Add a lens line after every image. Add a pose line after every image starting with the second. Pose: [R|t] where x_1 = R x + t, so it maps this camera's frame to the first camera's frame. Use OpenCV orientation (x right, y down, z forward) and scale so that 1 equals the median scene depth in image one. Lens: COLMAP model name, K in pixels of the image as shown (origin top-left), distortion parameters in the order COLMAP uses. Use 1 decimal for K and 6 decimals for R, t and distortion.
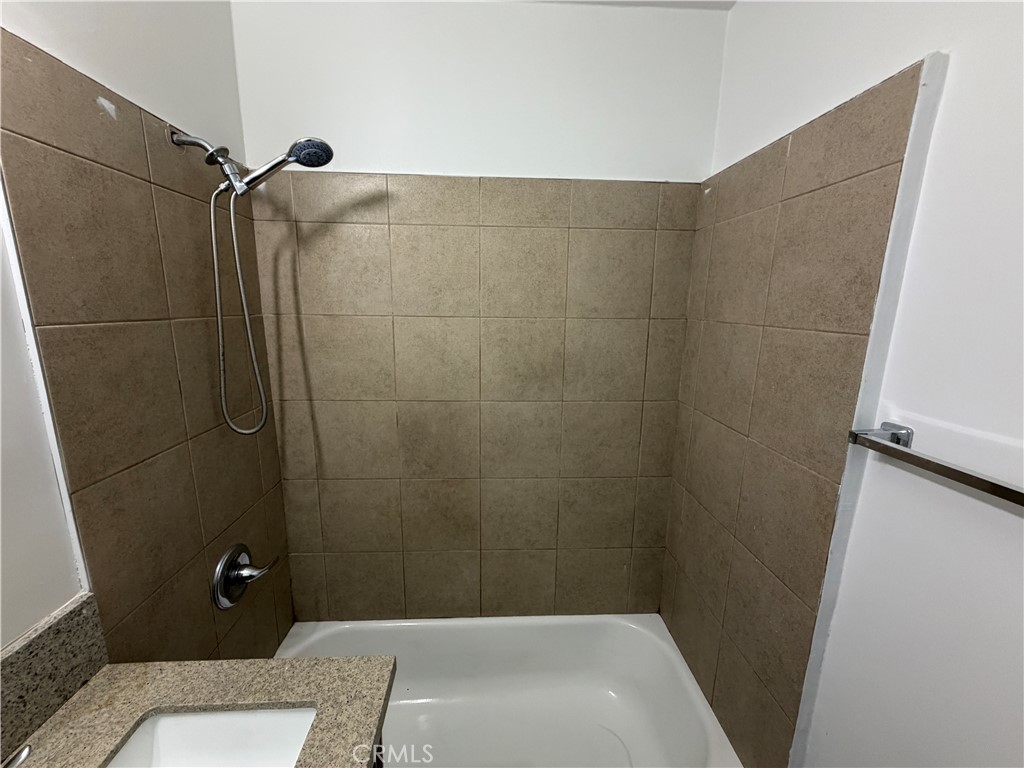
lens RADIAL K [[407.2, 0, 510.8], [0, 407.2, 382.7], [0, 0, 1]] dist [0.001011, -0.000347]
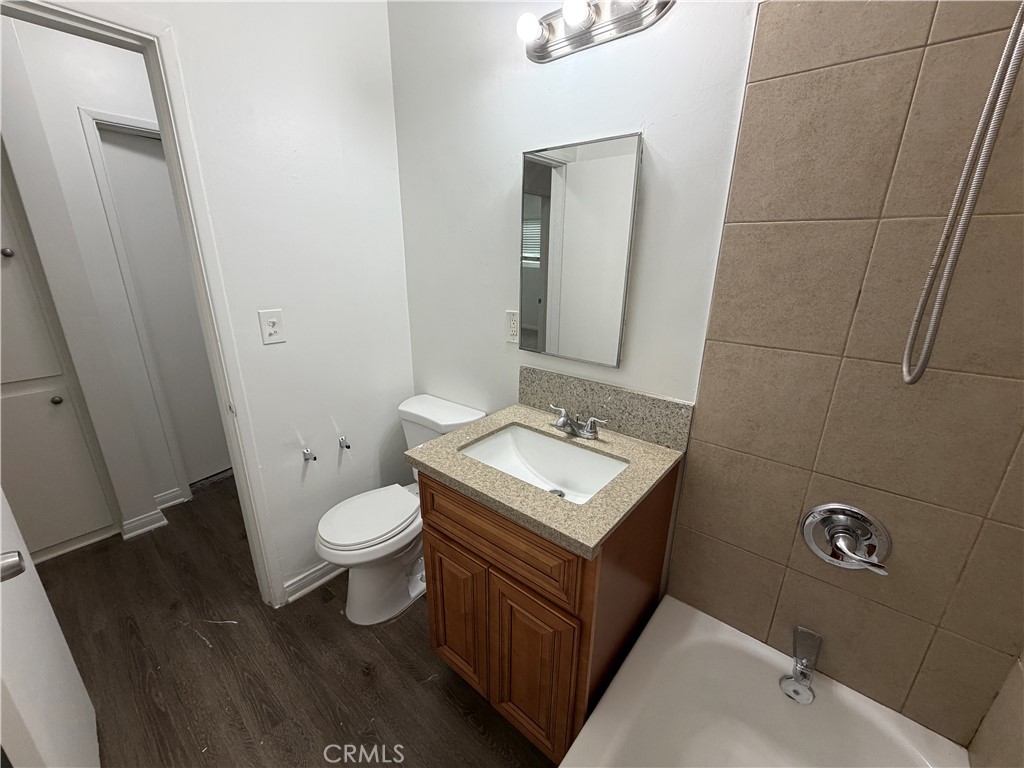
lens RADIAL K [[407.2, 0, 510.6], [0, 407.2, 382.3], [0, 0, 1]] dist [0.001011, -0.000347]
pose [[-0.682053, 0.202753, -0.702634, 0.291151], [-0.157321, 0.897623, 0.411732, -0.052386], [0.714180, 0.391363, -0.580329, 0.769291]]
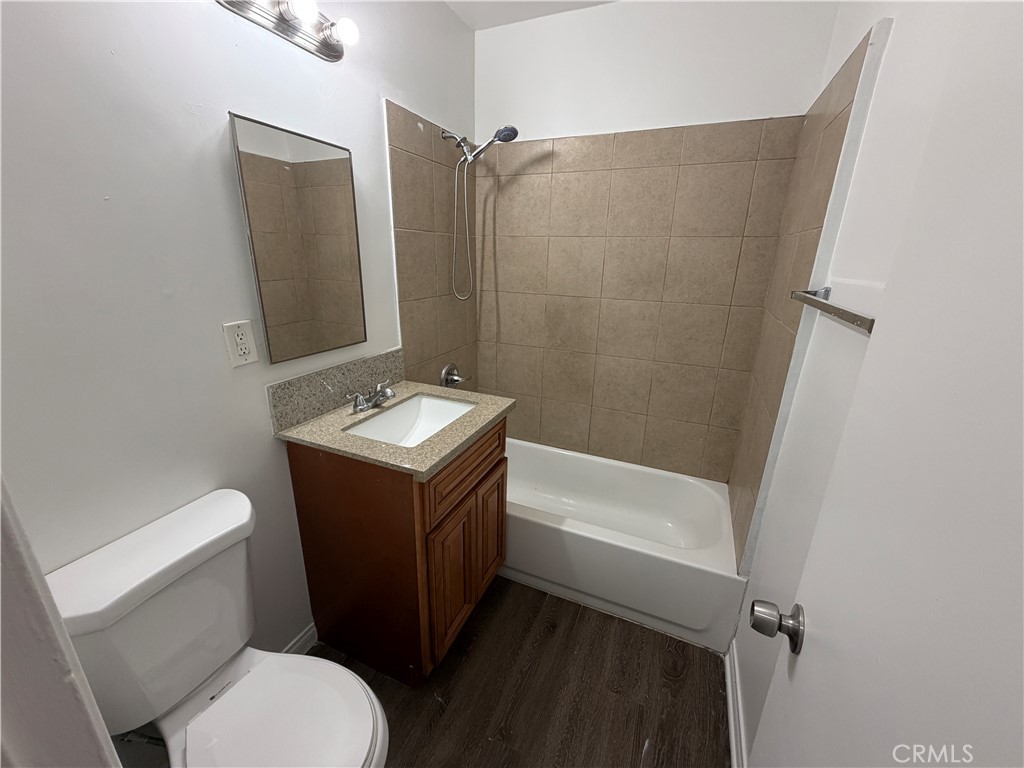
lens RADIAL K [[407.2, 0, 509.1], [0, 407.2, 379.7], [0, 0, 1]] dist [0.001011, -0.000347]
pose [[0.889649, 0.140641, -0.434447, 0.323575], [-0.095650, 0.987678, 0.123867, 0.196341], [0.446514, -0.068643, 0.892140, -0.473878]]
